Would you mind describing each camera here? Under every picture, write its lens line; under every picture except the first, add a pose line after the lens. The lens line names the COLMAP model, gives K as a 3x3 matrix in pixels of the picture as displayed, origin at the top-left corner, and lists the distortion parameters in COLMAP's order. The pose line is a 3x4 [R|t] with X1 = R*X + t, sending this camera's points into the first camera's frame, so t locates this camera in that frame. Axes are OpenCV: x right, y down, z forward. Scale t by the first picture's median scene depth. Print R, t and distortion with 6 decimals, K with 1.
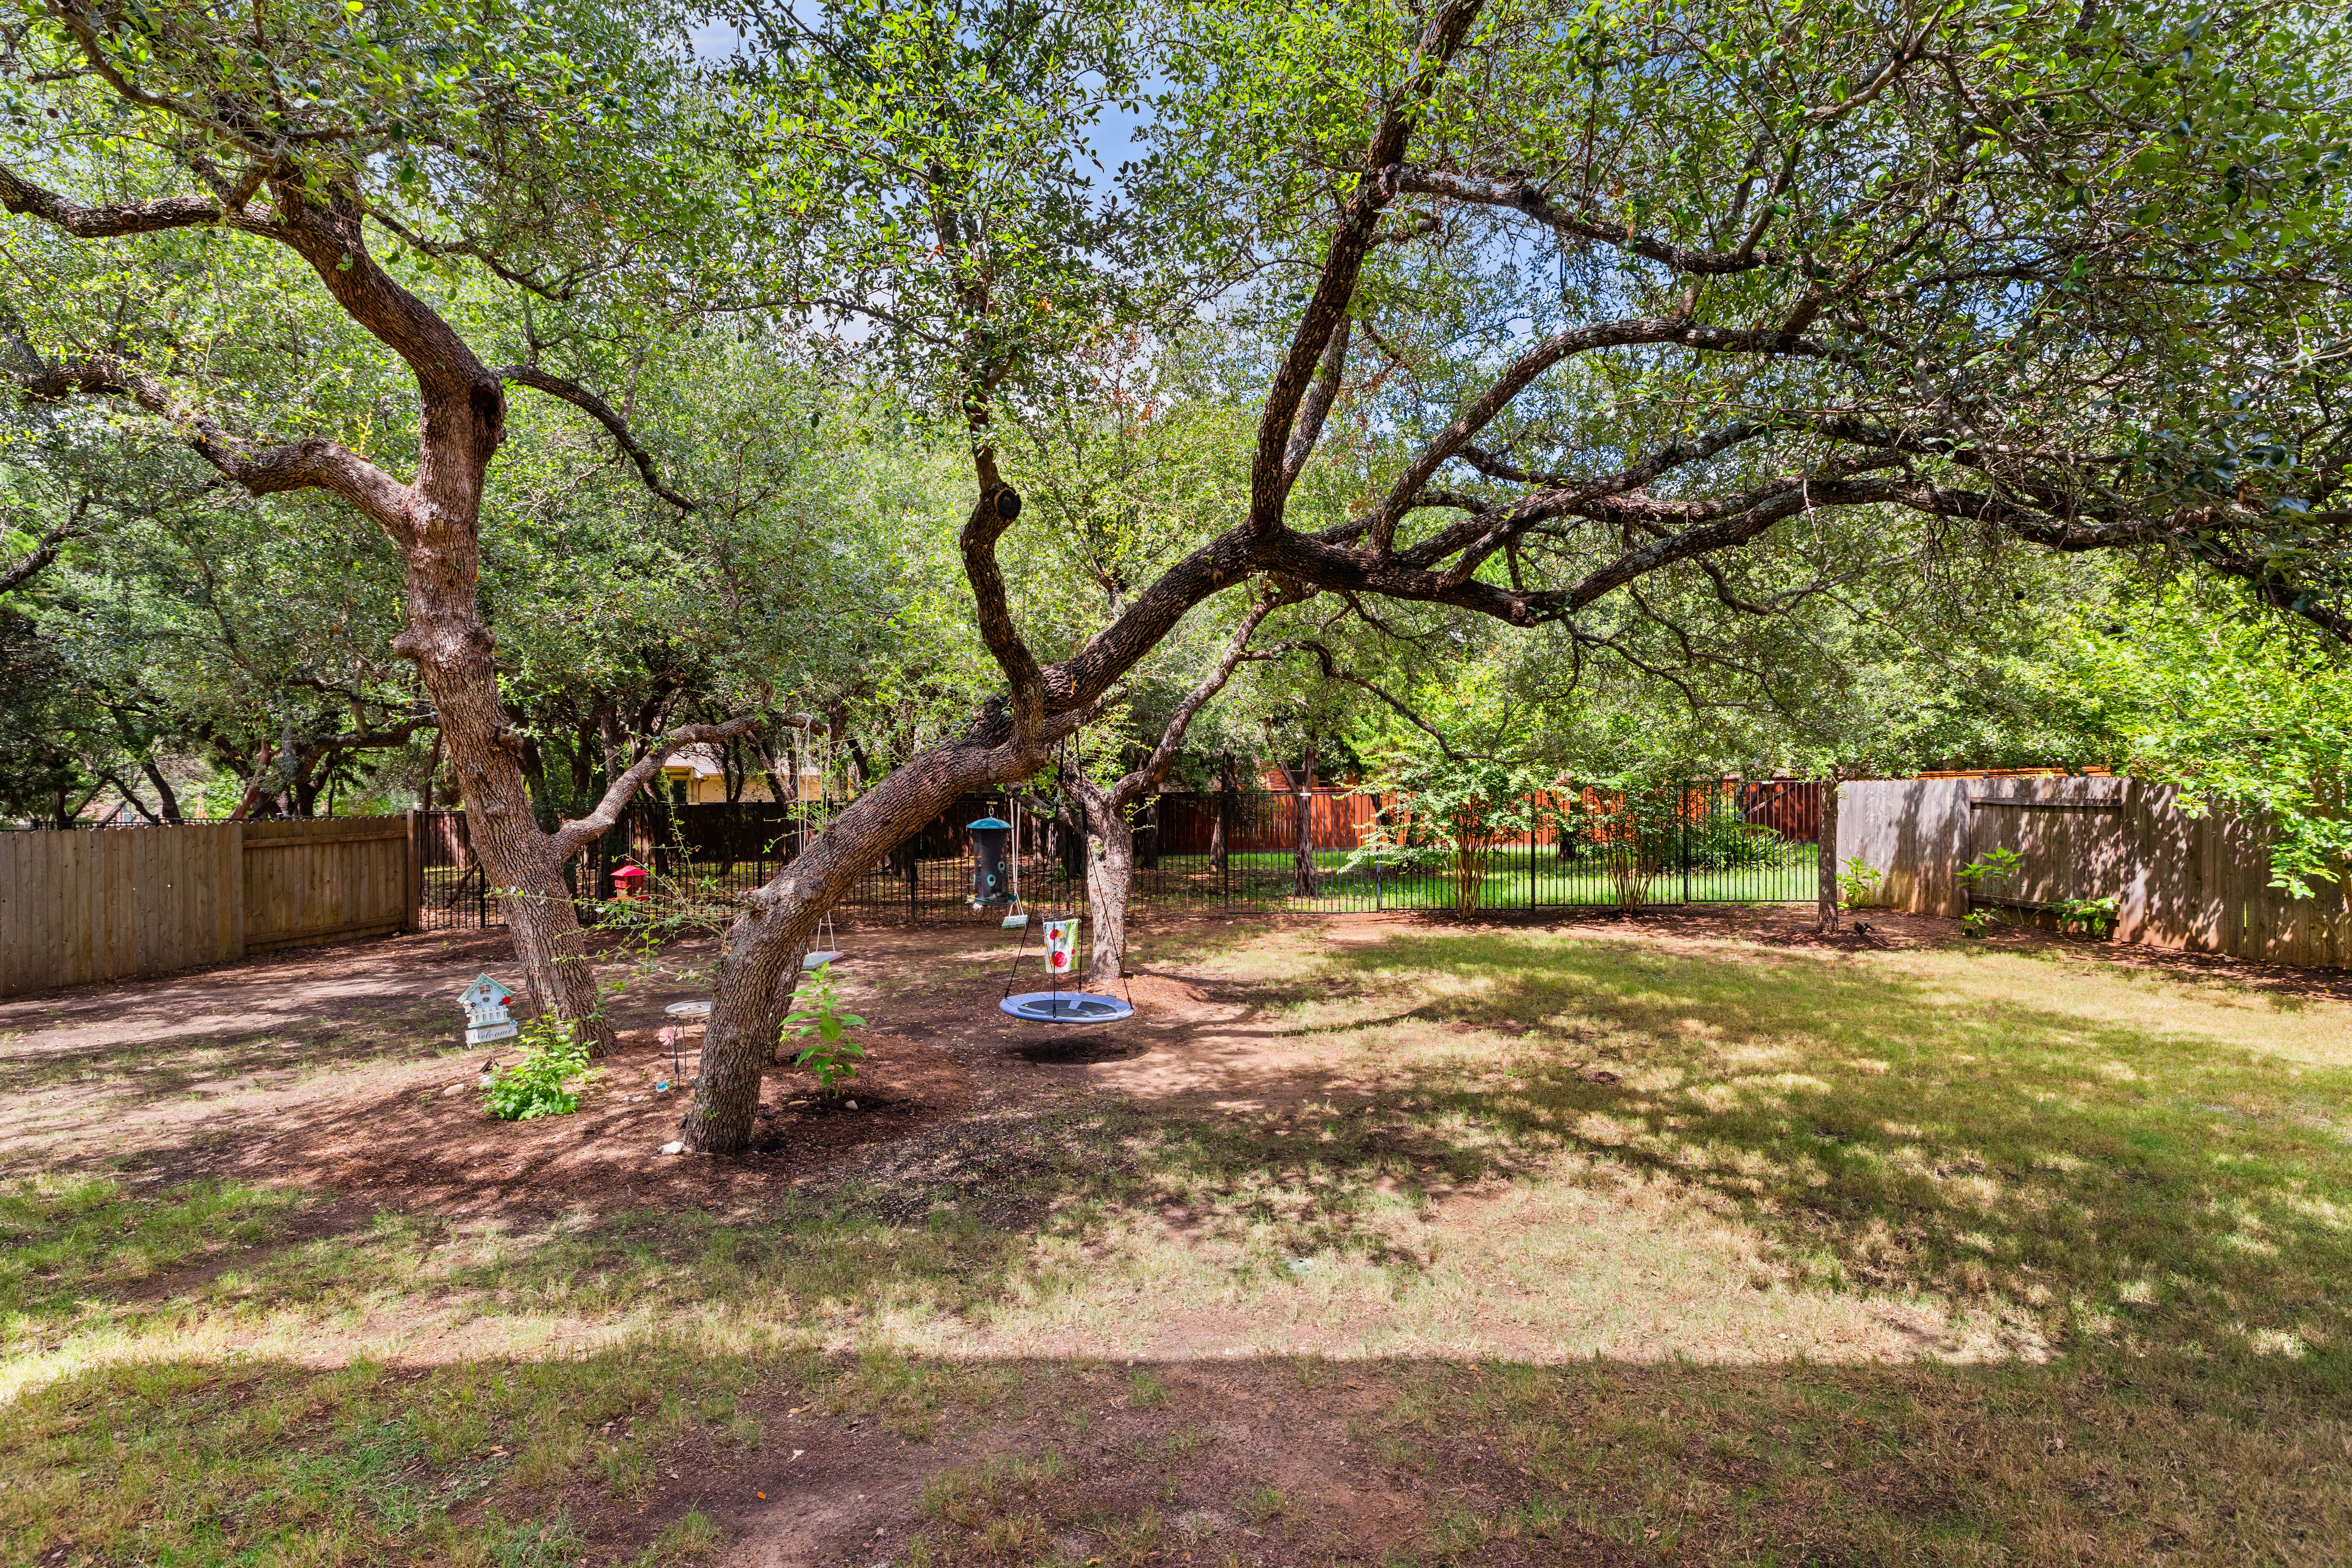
lens RADIAL K [[1134.2, 0, 1176.0], [0, 1134.2, 784.0], [0, 0, 1]] dist [0.002468, -0.001406]
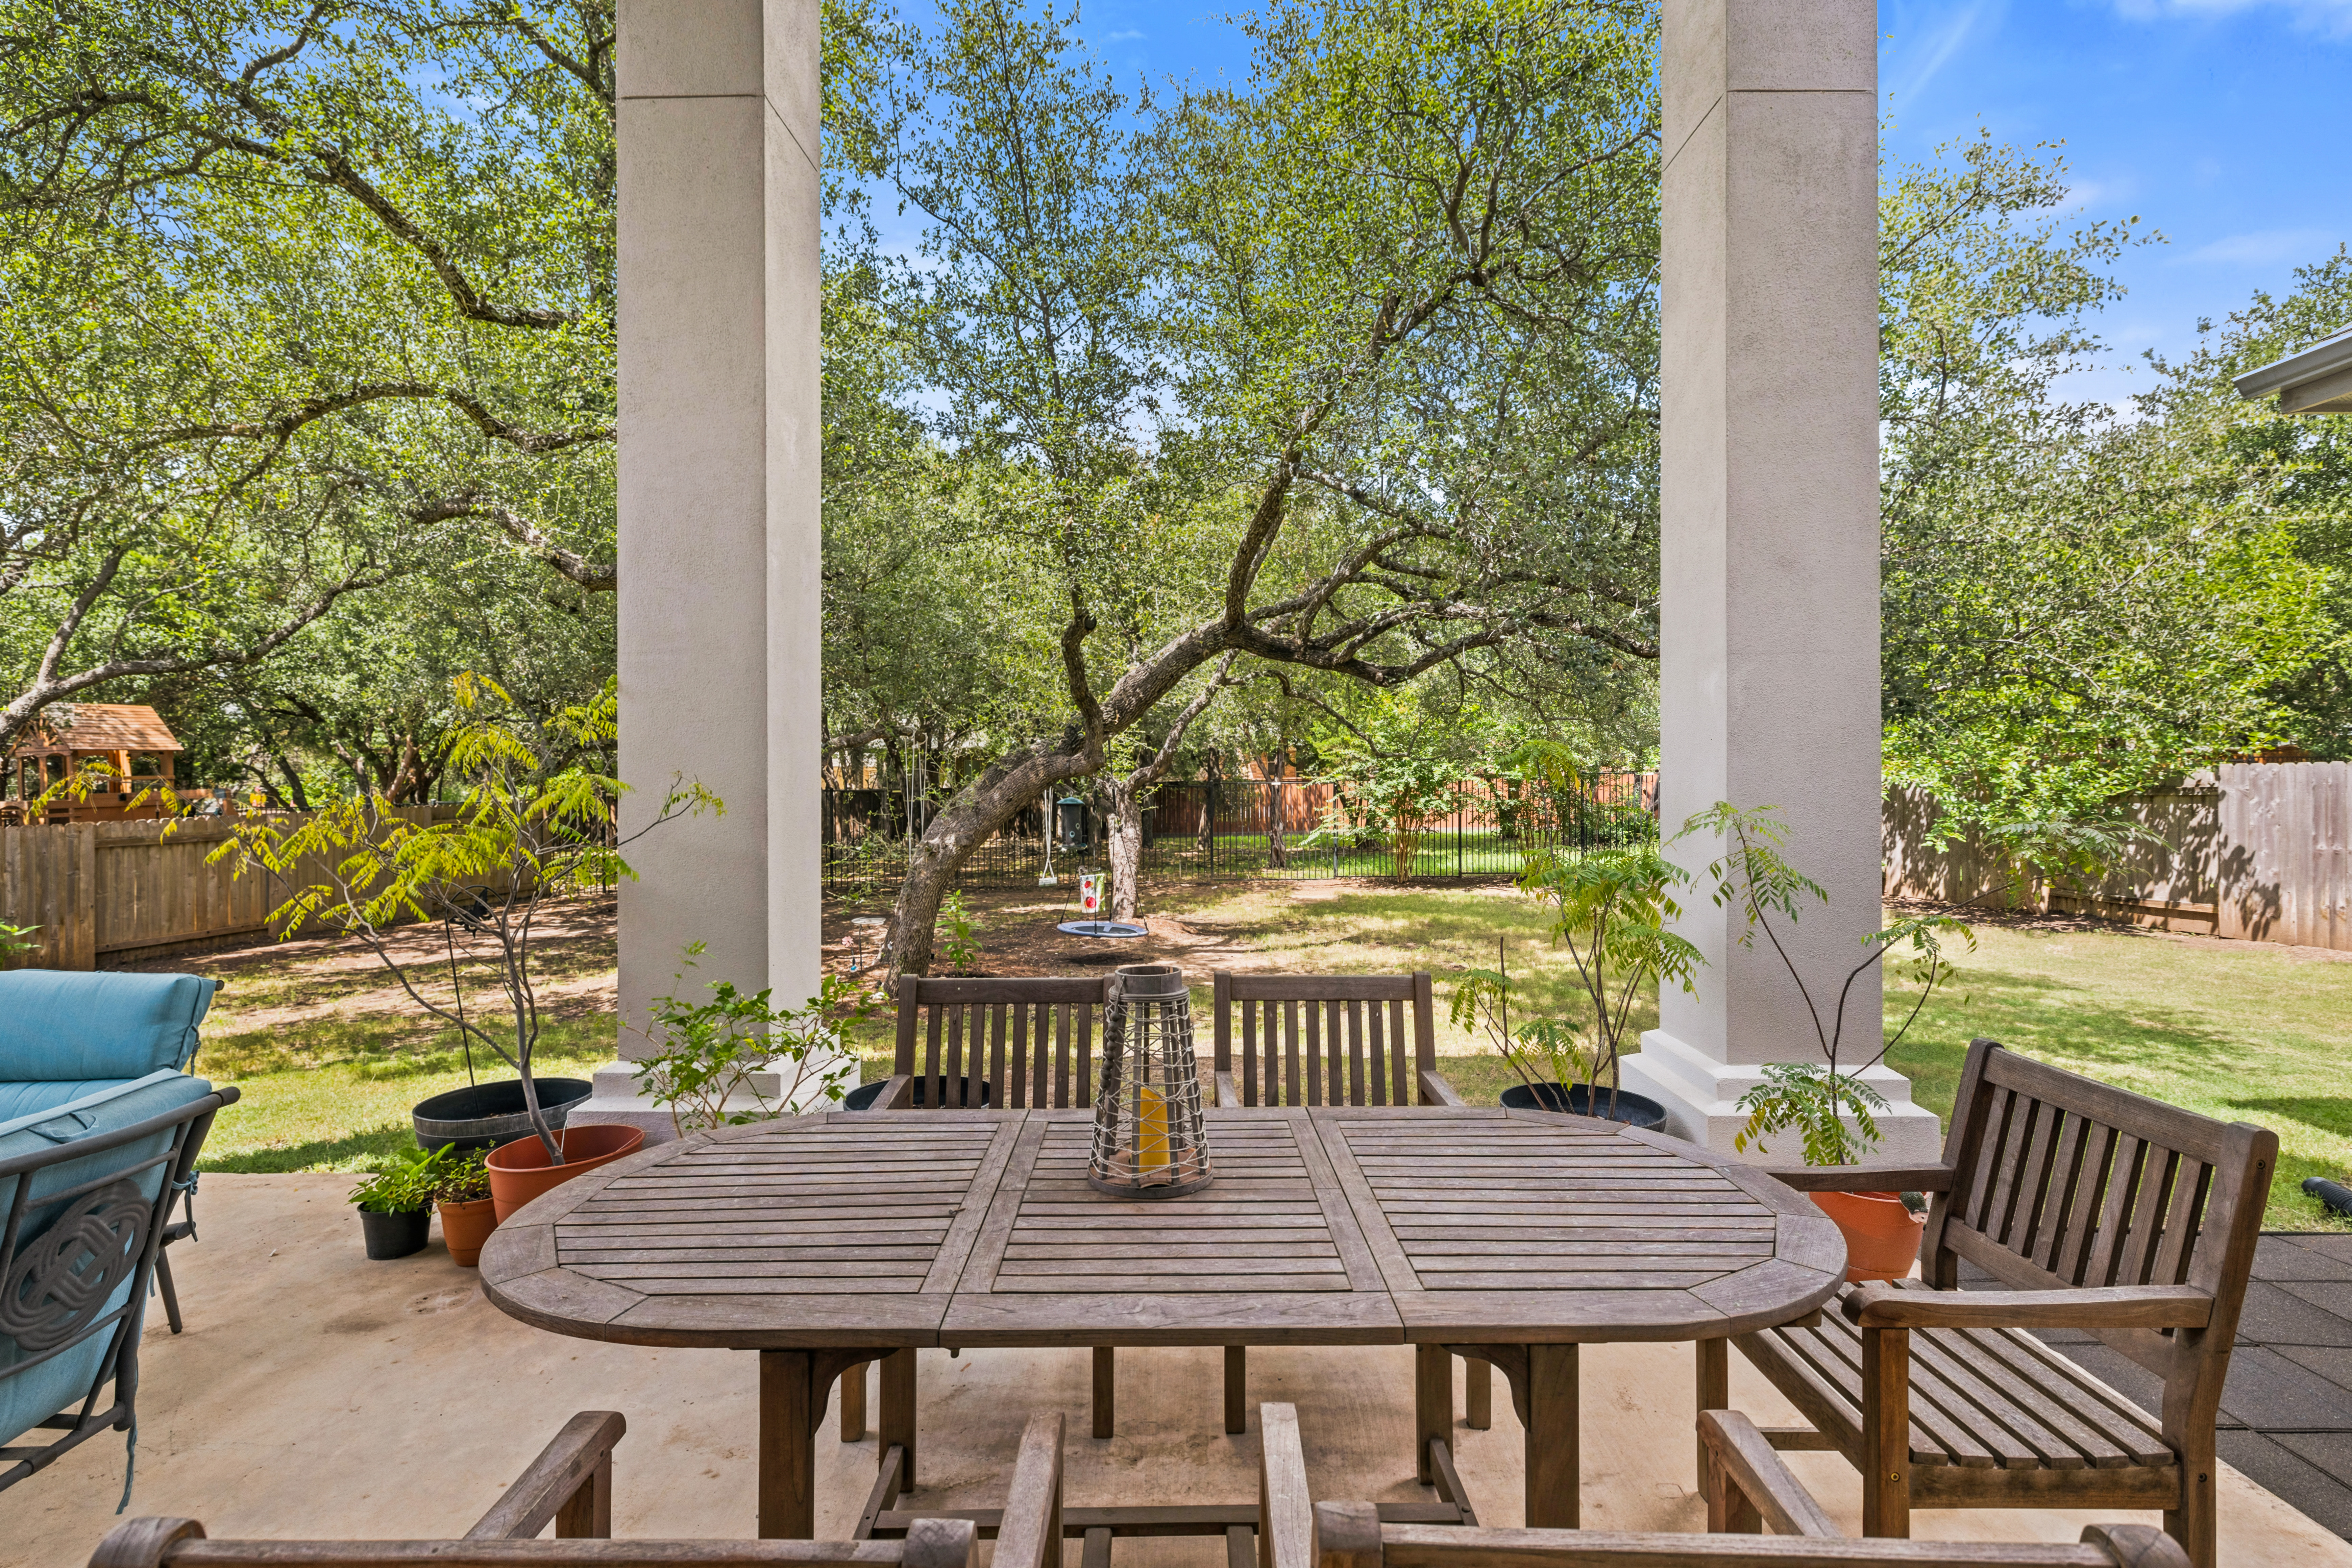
lens RADIAL K [[1110.0, 0, 1197.8], [0, 1110.0, 778.8], [0, 0, 1]] dist [0.002156, -0.000526]
pose [[0.999493, 0.000904, 0.031834, -0.013263], [-0.001074, 0.999985, 0.005320, -0.003135], [-0.031829, -0.005352, 0.999479, -0.305227]]
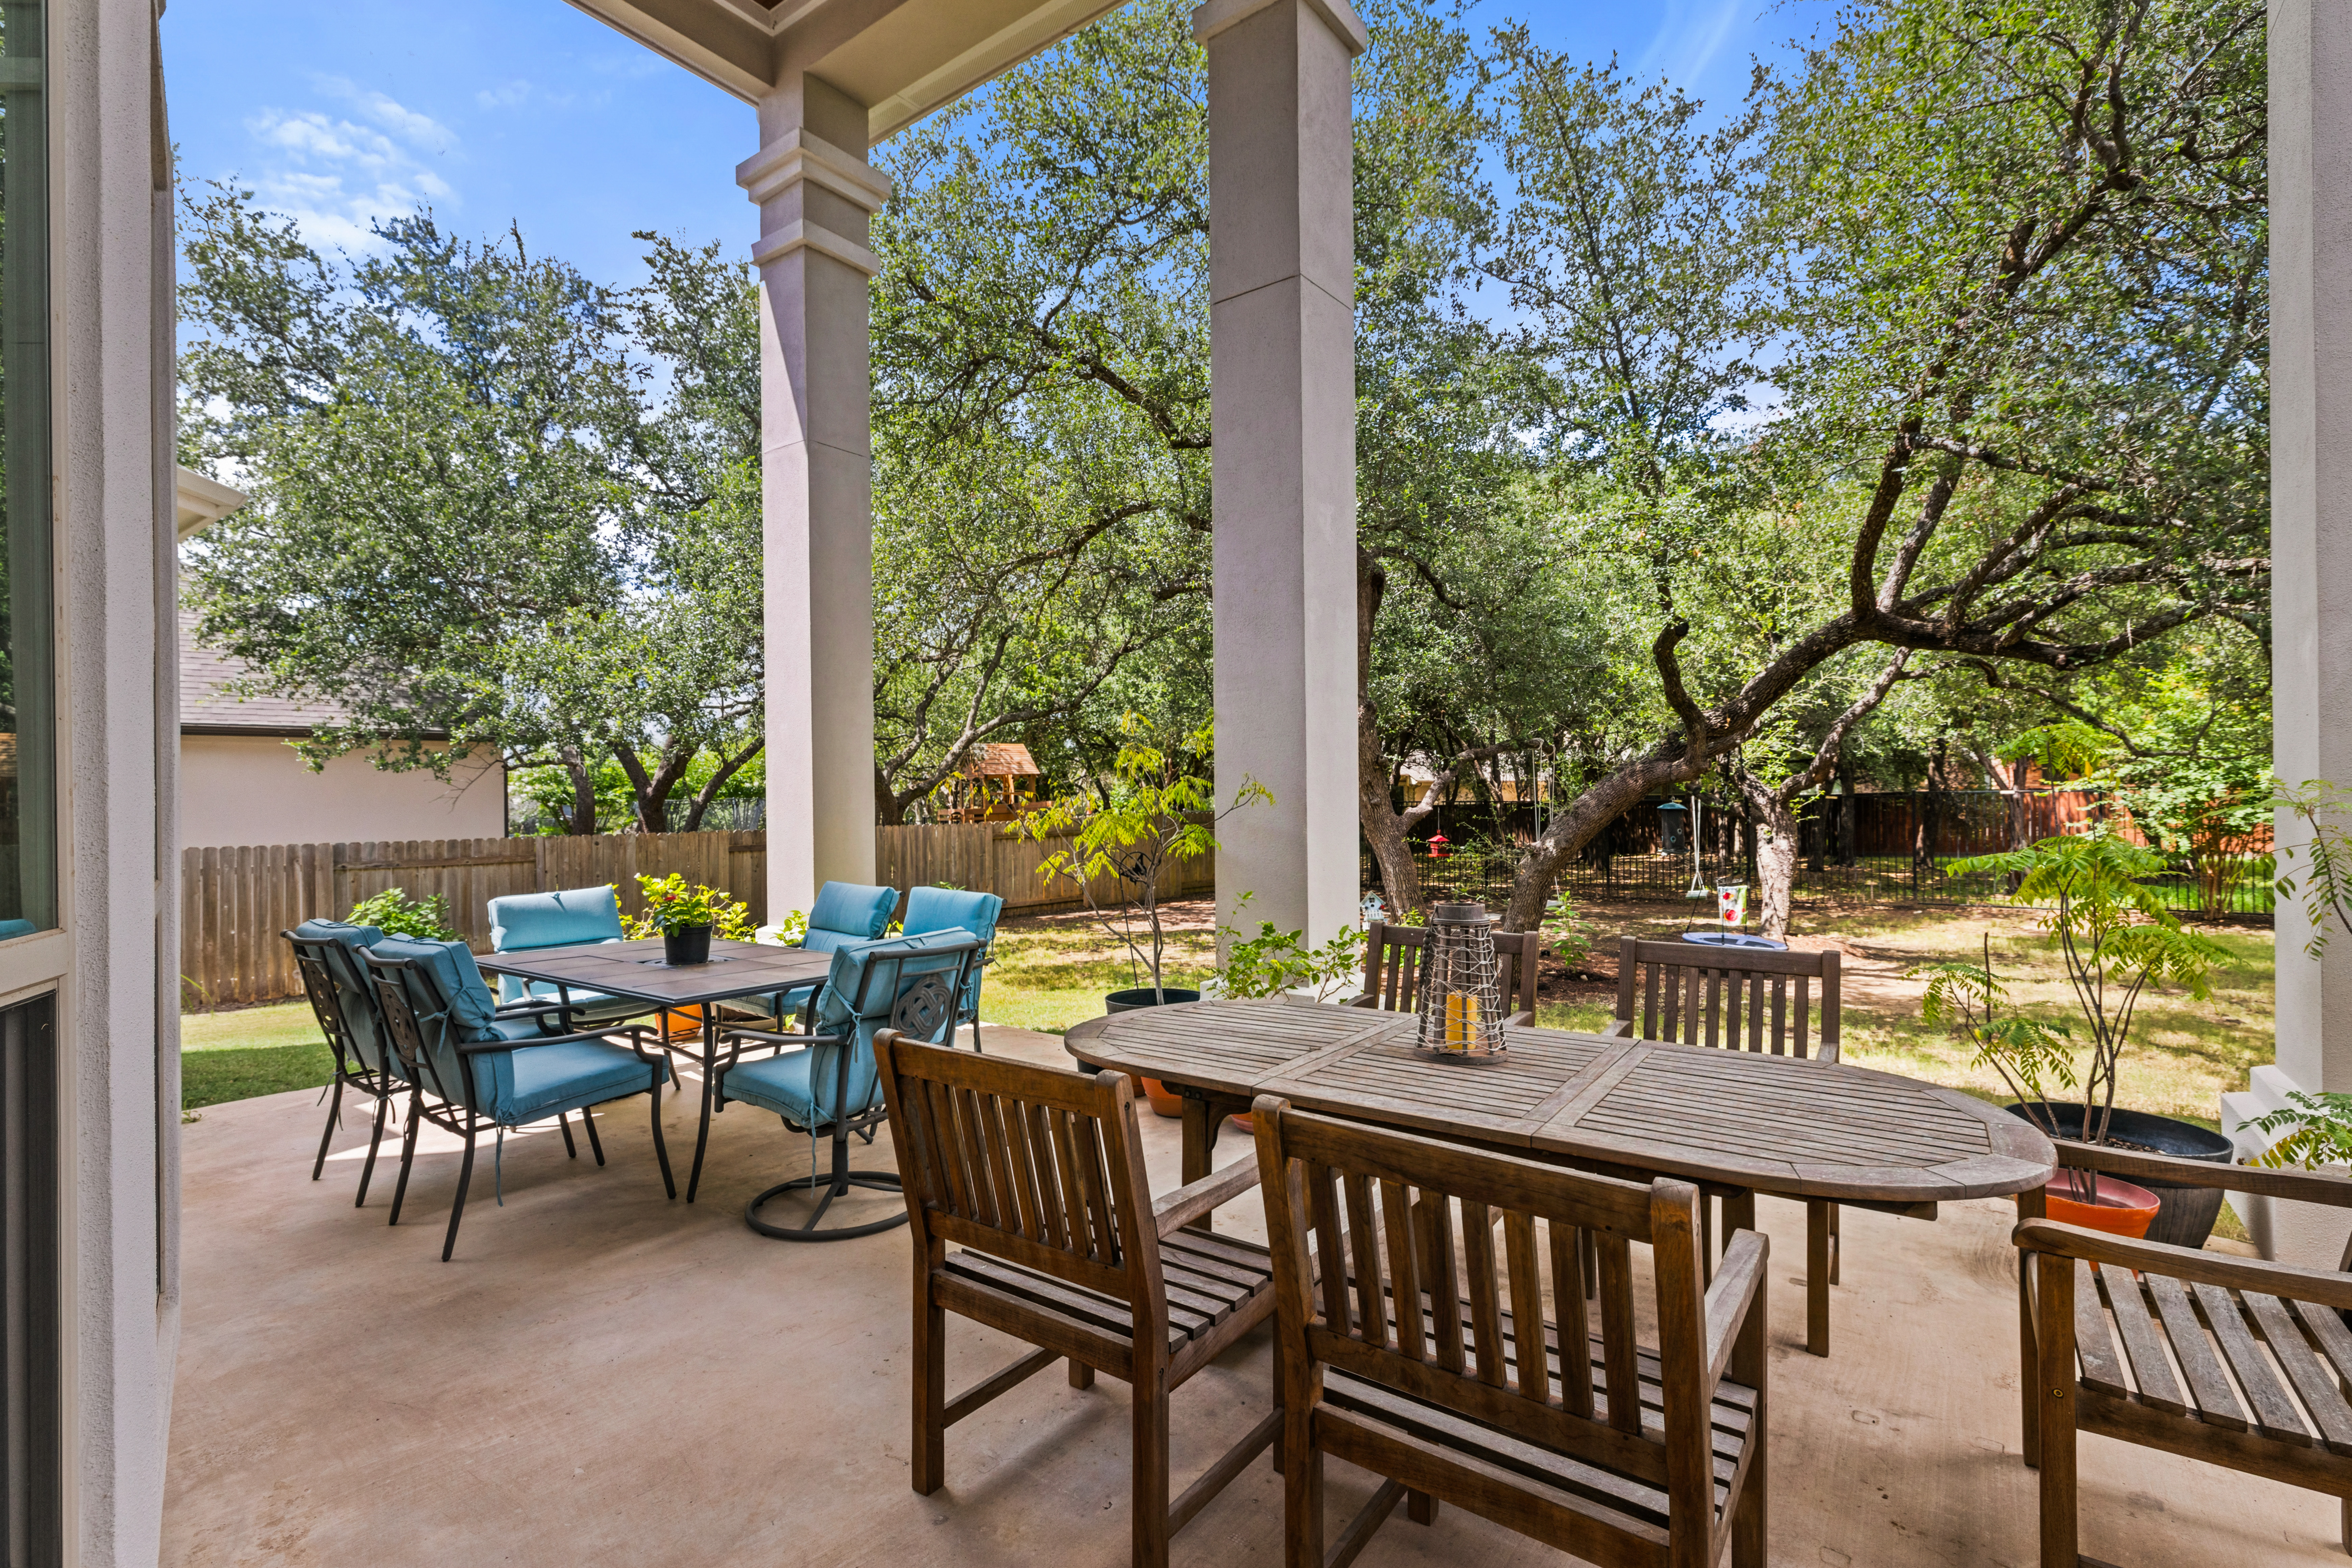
lens RADIAL K [[1087.3, 0, 1182.6], [0, 1087.3, 798.0], [0, 0, 1]] dist [0.000460, 0.000188]
pose [[0.831418, -0.003079, -0.555639, 0.061443], [0.008145, 0.999945, 0.006647, 0.002598], [0.555588, -0.010052, 0.831397, -0.356014]]
